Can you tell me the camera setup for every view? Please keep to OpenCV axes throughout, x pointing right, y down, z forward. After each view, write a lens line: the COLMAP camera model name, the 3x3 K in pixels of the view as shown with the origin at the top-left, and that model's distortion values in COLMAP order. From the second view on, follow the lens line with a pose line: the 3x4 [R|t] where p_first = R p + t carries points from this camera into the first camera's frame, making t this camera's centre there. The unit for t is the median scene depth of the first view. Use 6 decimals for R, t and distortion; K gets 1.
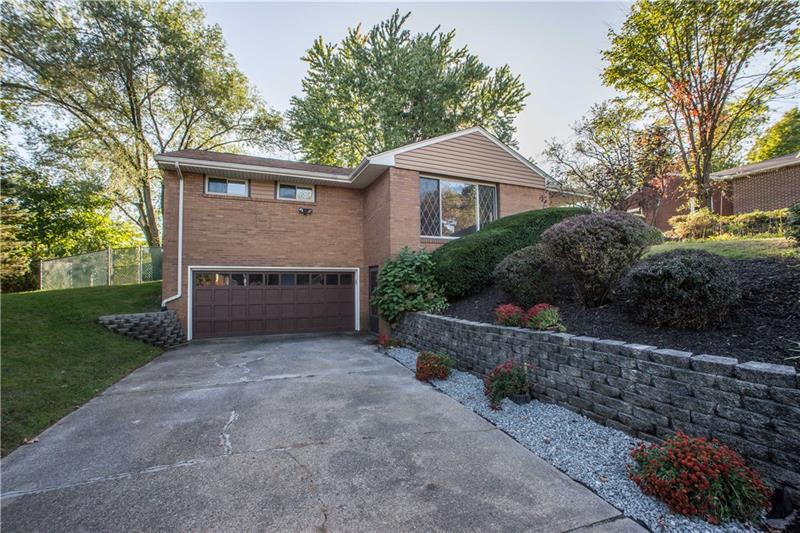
lens RADIAL K [[327.6, 0, 397.9], [0, 327.6, 268.2], [0, 0, 1]] dist [-0.057442, 0.027609]
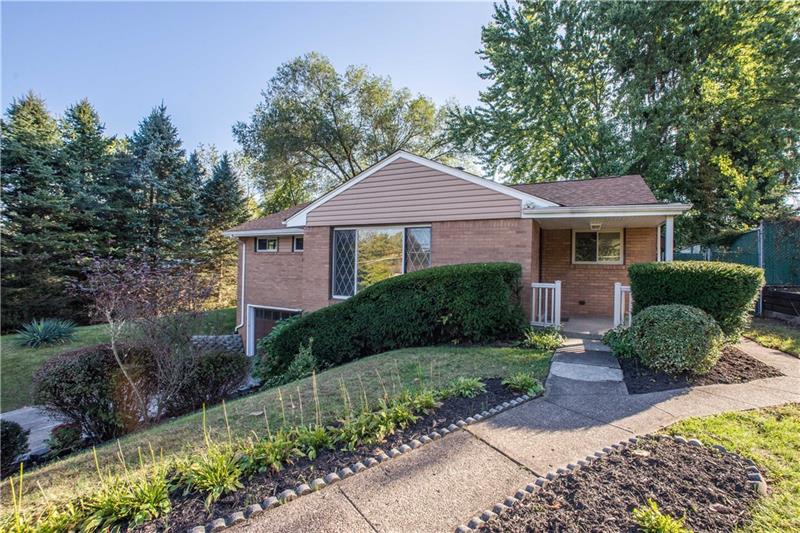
lens RADIAL K [[327.6, 0, 397.9], [0, 327.6, 268.2], [0, 0, 1]] dist [-0.057442, 0.027609]
pose [[0.682185, 0.012453, -0.731074, 0.829559], [0.003522, 0.999787, 0.020316, -0.188950], [0.731172, -0.016434, 0.681996, 0.496729]]
